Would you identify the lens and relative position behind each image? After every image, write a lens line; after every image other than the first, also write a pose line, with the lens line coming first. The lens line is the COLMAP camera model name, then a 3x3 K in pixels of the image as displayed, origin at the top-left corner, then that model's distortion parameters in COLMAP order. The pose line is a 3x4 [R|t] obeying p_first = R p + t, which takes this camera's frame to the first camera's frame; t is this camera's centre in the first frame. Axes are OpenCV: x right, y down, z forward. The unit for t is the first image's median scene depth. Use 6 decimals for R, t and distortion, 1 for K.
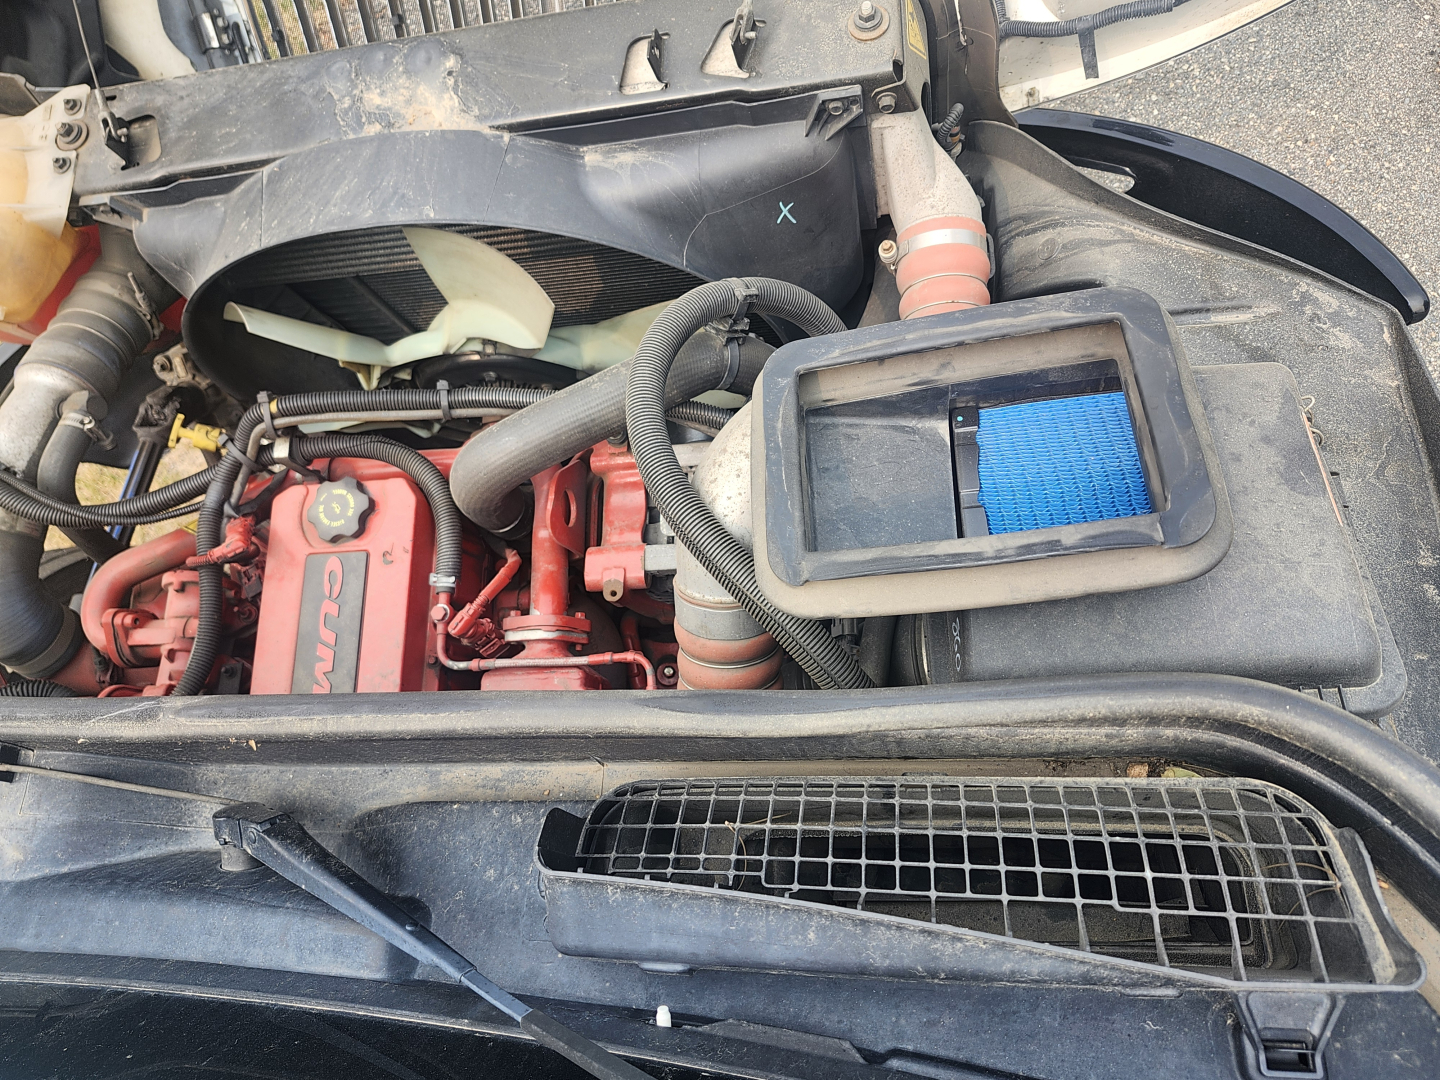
lens RADIAL K [[1040.5, 0, 720.0], [0, 1040.5, 540.0], [0, 0, 1]] dist [0.080922, -0.133019]
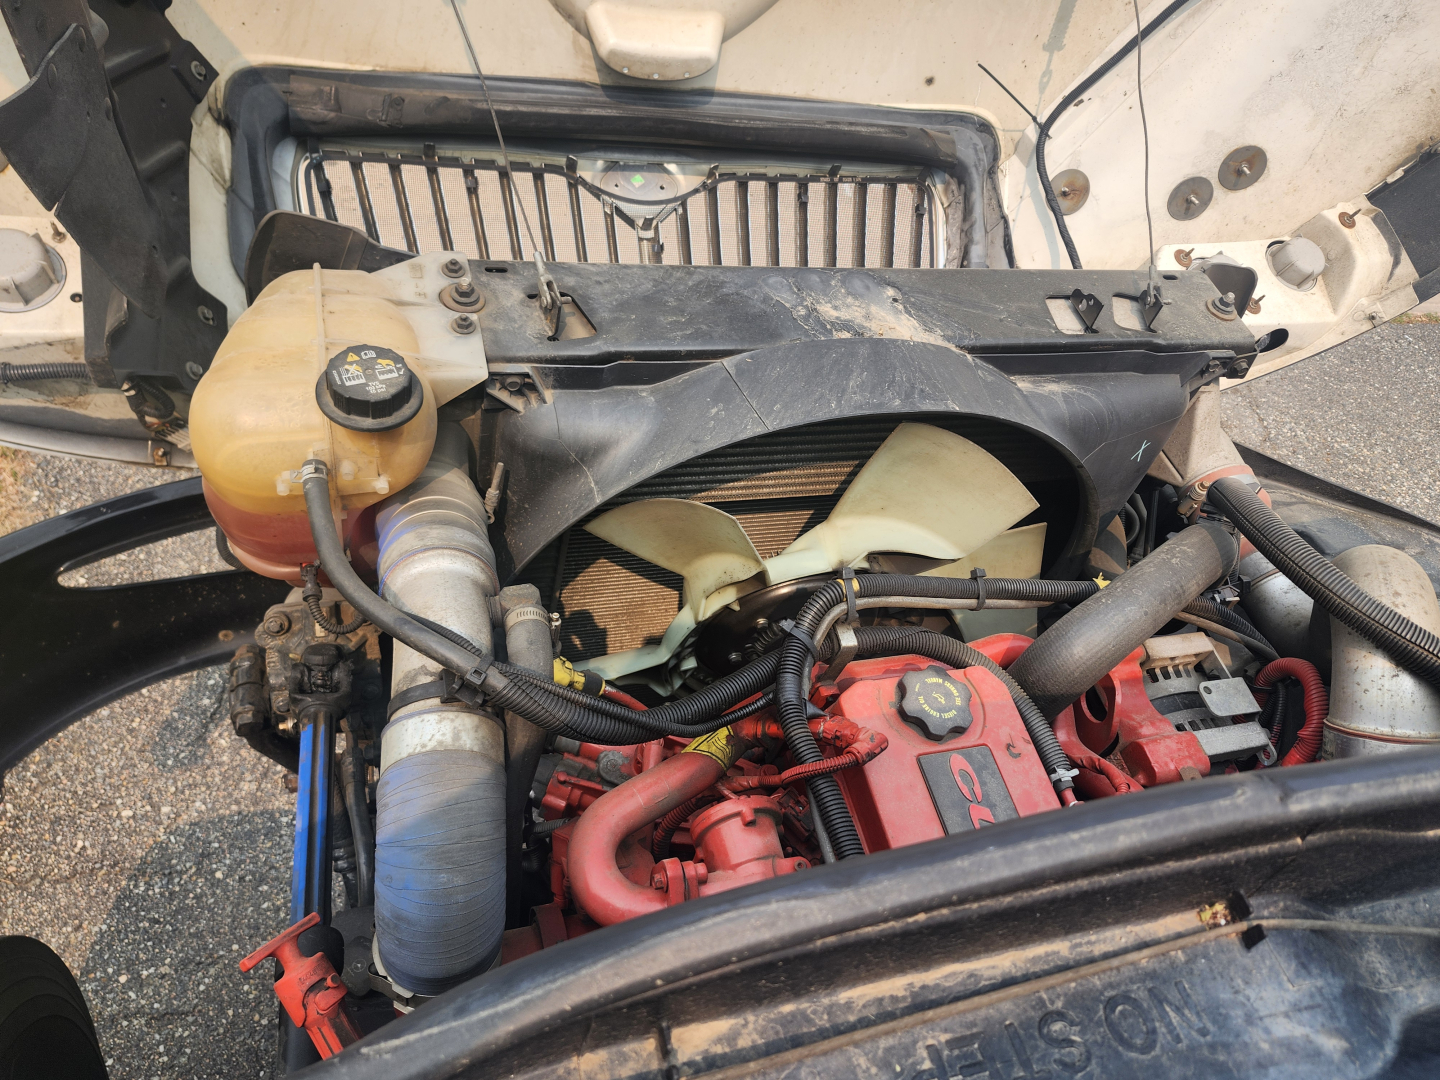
lens RADIAL K [[1040.5, 0, 720.0], [0, 1040.5, 540.0], [0, 0, 1]] dist [0.080922, -0.133019]
pose [[0.868254, 0.054559, 0.493111, -0.877527], [0.139178, 0.927236, -0.347652, 0.112704], [-0.476198, 0.370481, 0.797483, 0.327613]]
